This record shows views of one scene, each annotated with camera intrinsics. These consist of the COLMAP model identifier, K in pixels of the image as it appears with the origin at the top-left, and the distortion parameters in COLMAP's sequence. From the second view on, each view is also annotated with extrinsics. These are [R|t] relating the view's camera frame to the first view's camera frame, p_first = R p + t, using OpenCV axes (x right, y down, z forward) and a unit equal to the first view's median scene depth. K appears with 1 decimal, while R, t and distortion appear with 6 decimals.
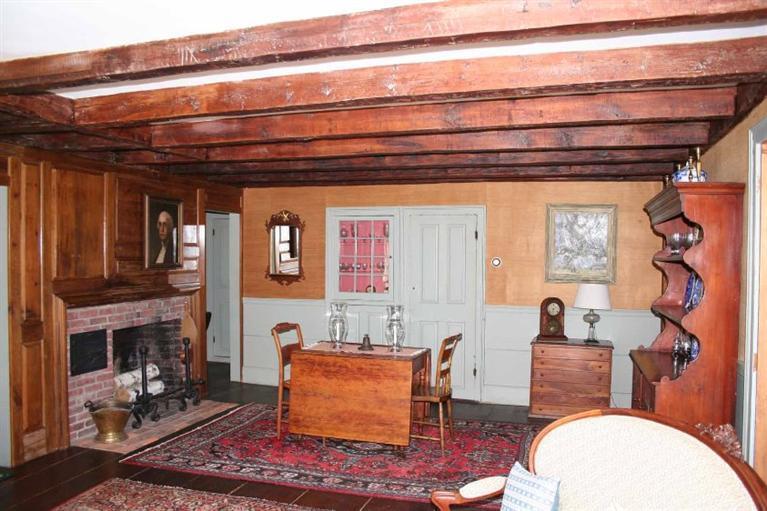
lens RADIAL K [[641.2, 0, 383.0], [0, 641.2, 255.4], [0, 0, 1]] dist [-0.060235, -0.003054]
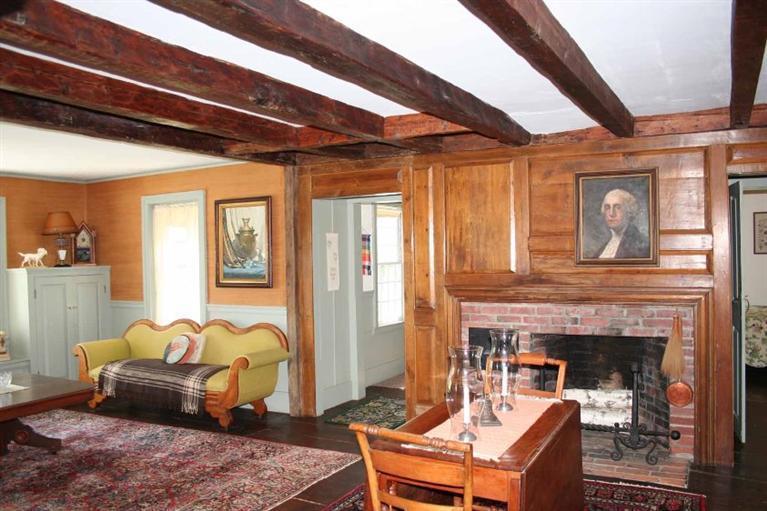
lens RADIAL K [[641.2, 0, 382.9], [0, 641.2, 256.7], [0, 0, 1]] dist [-0.060235, -0.003054]
pose [[-0.174958, 0.004275, -0.984567, 0.487385], [0.005680, 0.999978, 0.003333, 0.006749], [0.984559, -0.005009, -0.174979, 0.939056]]
